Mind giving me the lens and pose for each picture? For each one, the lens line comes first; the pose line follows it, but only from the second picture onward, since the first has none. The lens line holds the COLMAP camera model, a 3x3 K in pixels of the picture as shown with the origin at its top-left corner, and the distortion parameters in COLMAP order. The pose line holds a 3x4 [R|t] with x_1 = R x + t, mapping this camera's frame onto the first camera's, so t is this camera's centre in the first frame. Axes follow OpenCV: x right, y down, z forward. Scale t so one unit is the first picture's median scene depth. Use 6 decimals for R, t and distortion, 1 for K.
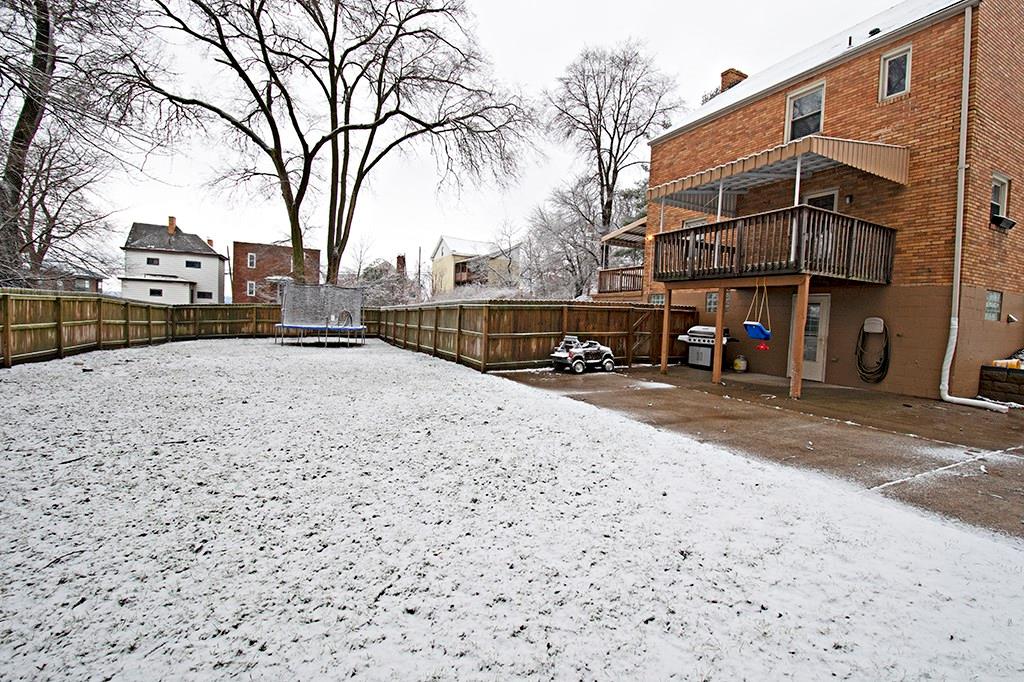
lens RADIAL K [[449.6, 0, 526.8], [0, 449.6, 332.6], [0, 0, 1]] dist [0.016039, -0.021333]
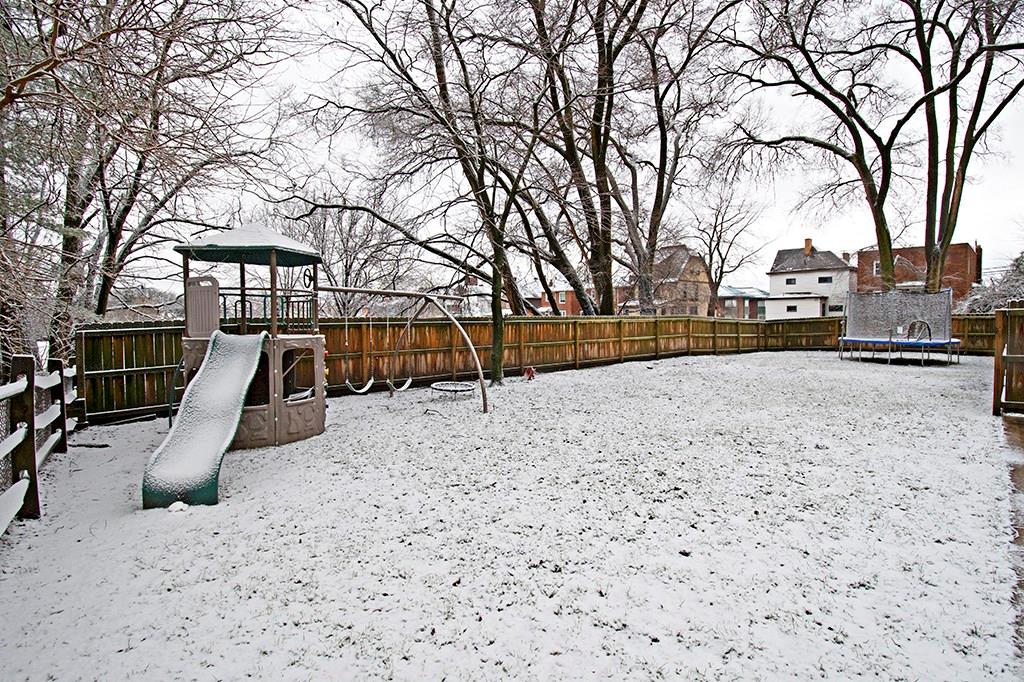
lens RADIAL K [[449.6, 0, 526.8], [0, 449.6, 332.6], [0, 0, 1]] dist [0.016039, -0.021333]
pose [[0.277603, -0.007509, -0.960667, 0.161917], [-0.017326, 0.999768, -0.012821, -0.003872], [0.960540, 0.020203, 0.277408, 0.075331]]
